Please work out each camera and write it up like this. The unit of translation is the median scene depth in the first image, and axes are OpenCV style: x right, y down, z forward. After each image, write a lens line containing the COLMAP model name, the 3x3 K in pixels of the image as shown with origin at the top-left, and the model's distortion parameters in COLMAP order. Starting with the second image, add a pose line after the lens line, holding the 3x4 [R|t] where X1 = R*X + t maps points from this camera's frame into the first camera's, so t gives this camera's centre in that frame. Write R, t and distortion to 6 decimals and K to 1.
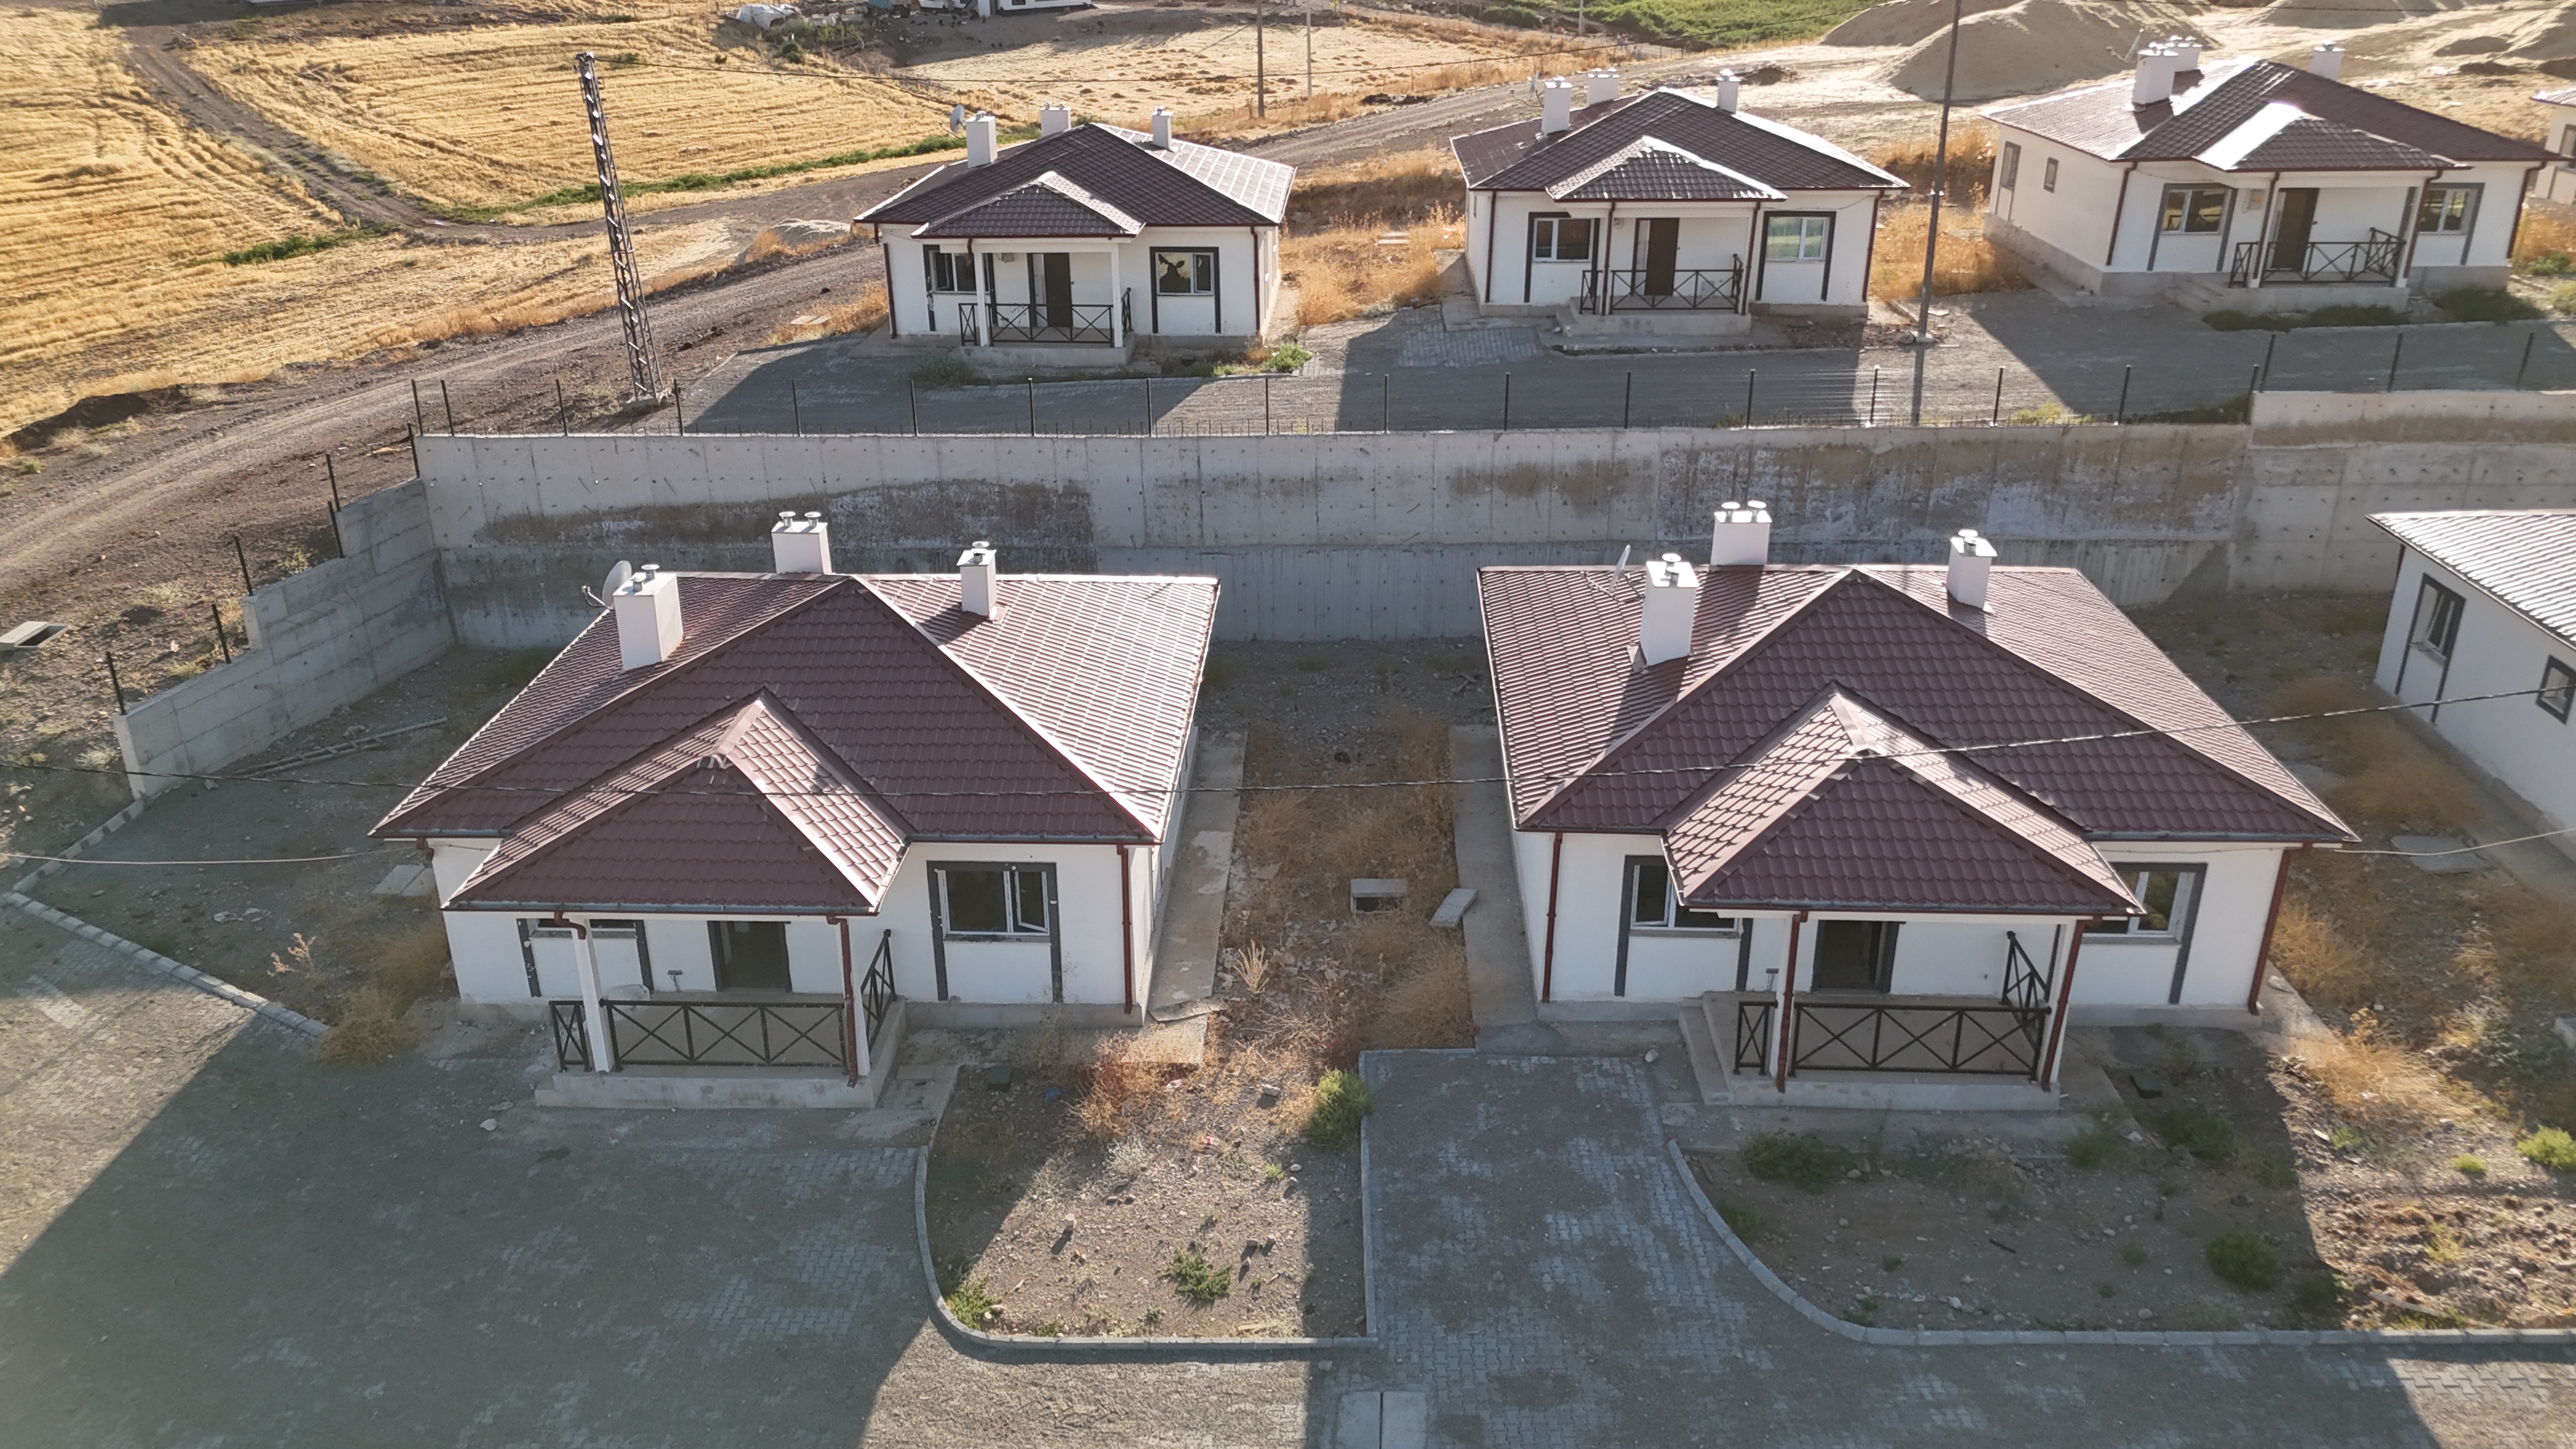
lens RADIAL K [[1894.4, 0, 1286.0], [0, 1894.4, 727.6], [0, 0, 1]] dist [0.078220, -0.075837]
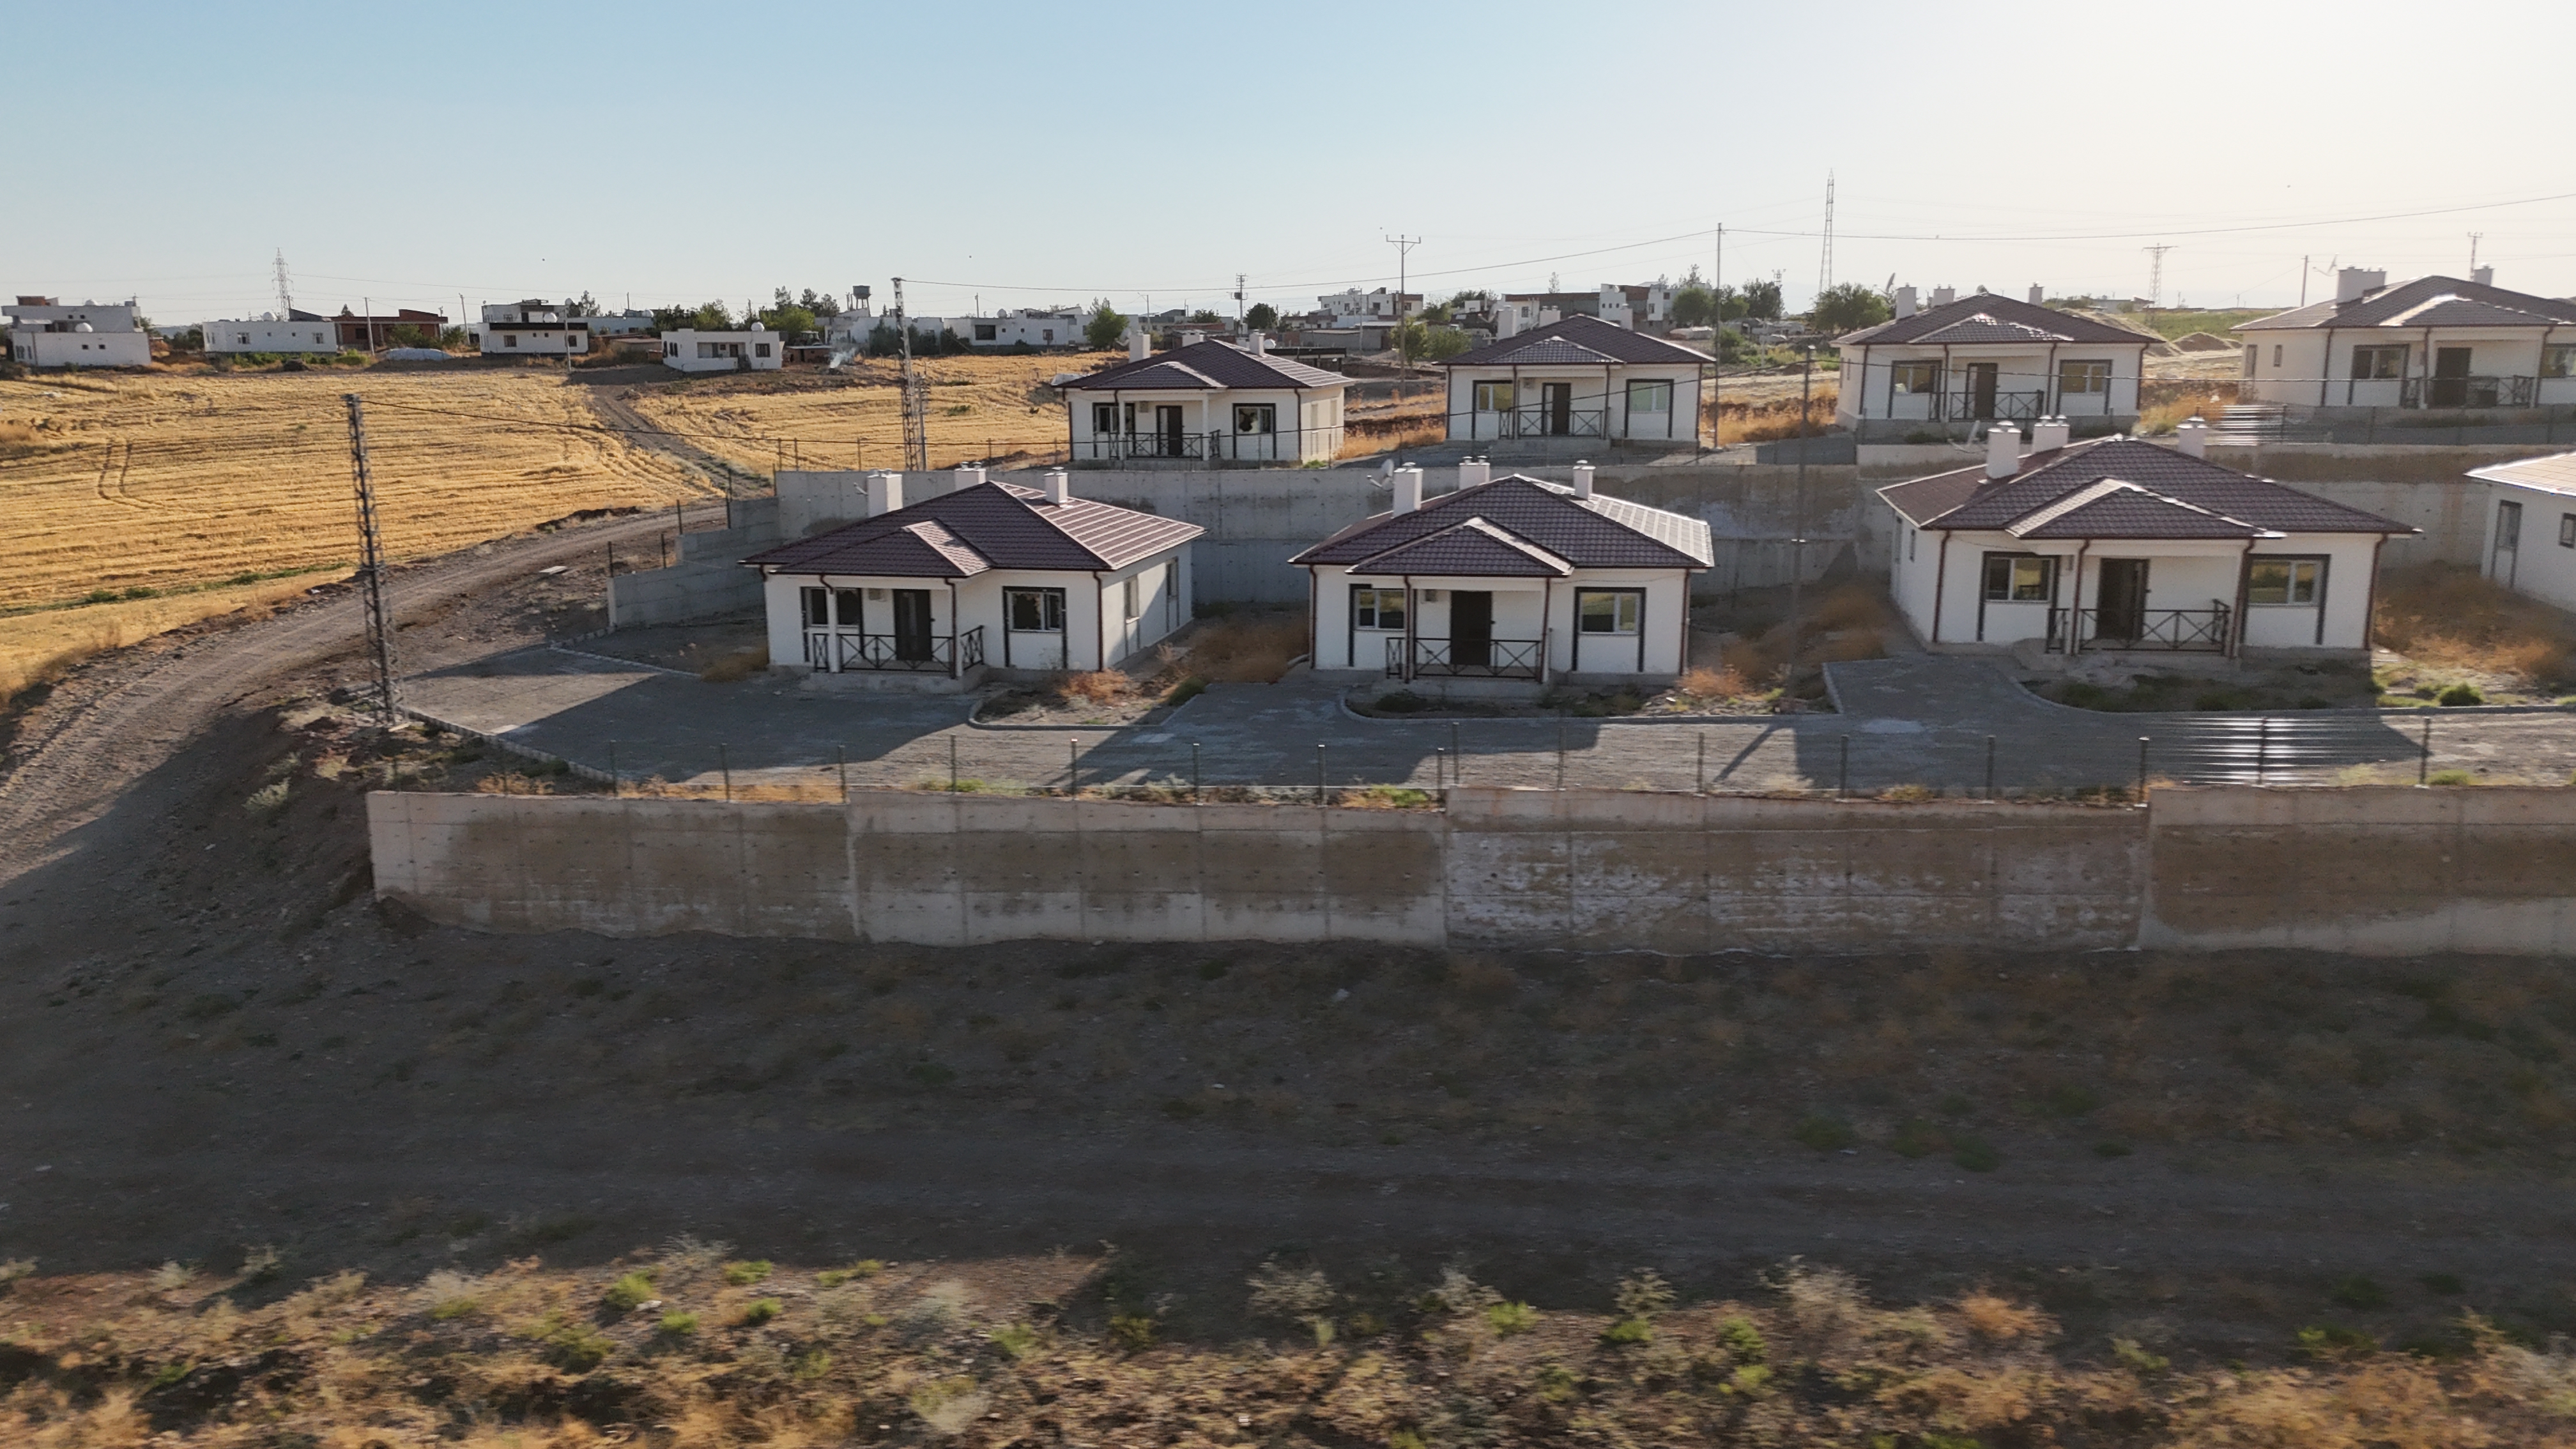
lens RADIAL K [[1898.3, 0, 1288.0], [0, 1898.3, 724.5], [0, 0, 1]] dist [0.073118, -0.068306]
pose [[0.987913, 0.029581, -0.152163, 0.215593], [-0.060328, 0.977601, -0.201633, 0.311949], [0.142790, 0.208376, 0.967569, -0.439014]]
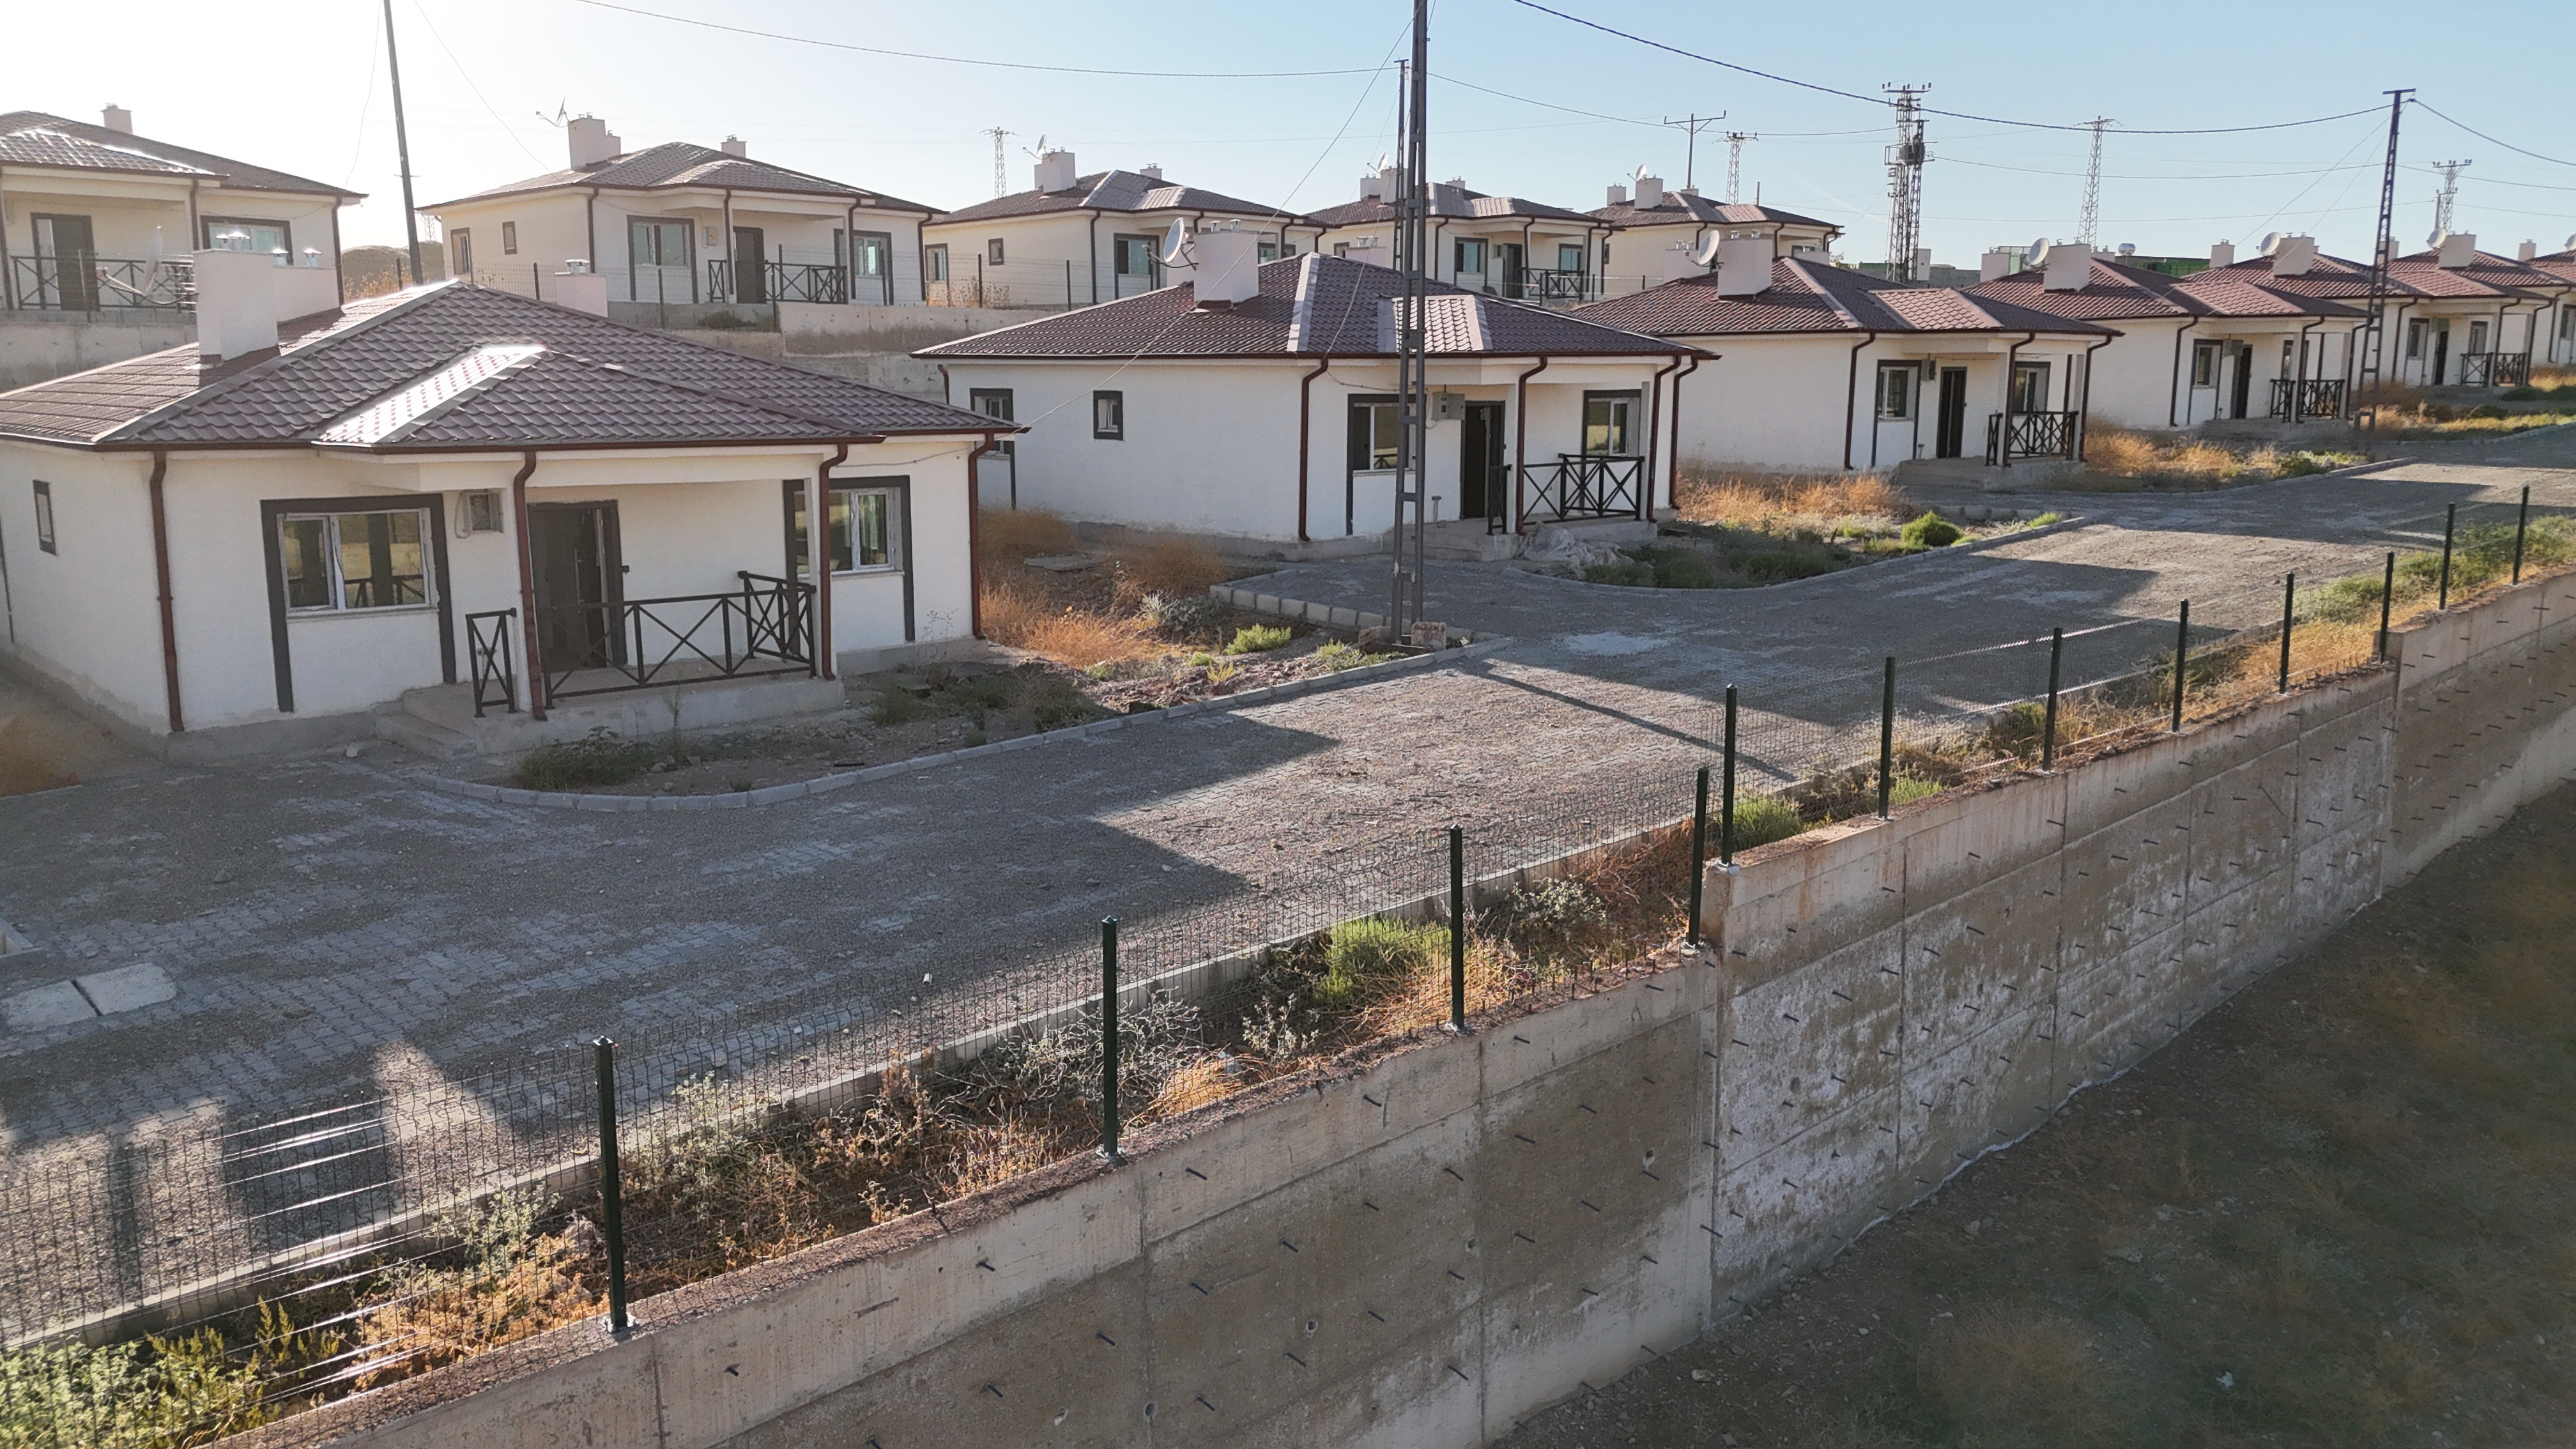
lens RADIAL K [[1898.3, 0, 1288.0], [0, 1898.3, 724.5], [0, 0, 1]] dist [0.073118, -0.068306]
pose [[0.707363, -0.122005, 0.696241, -0.040362], [0.276981, 0.954063, -0.114221, 0.183690], [-0.650322, 0.273641, 0.708662, 0.110900]]
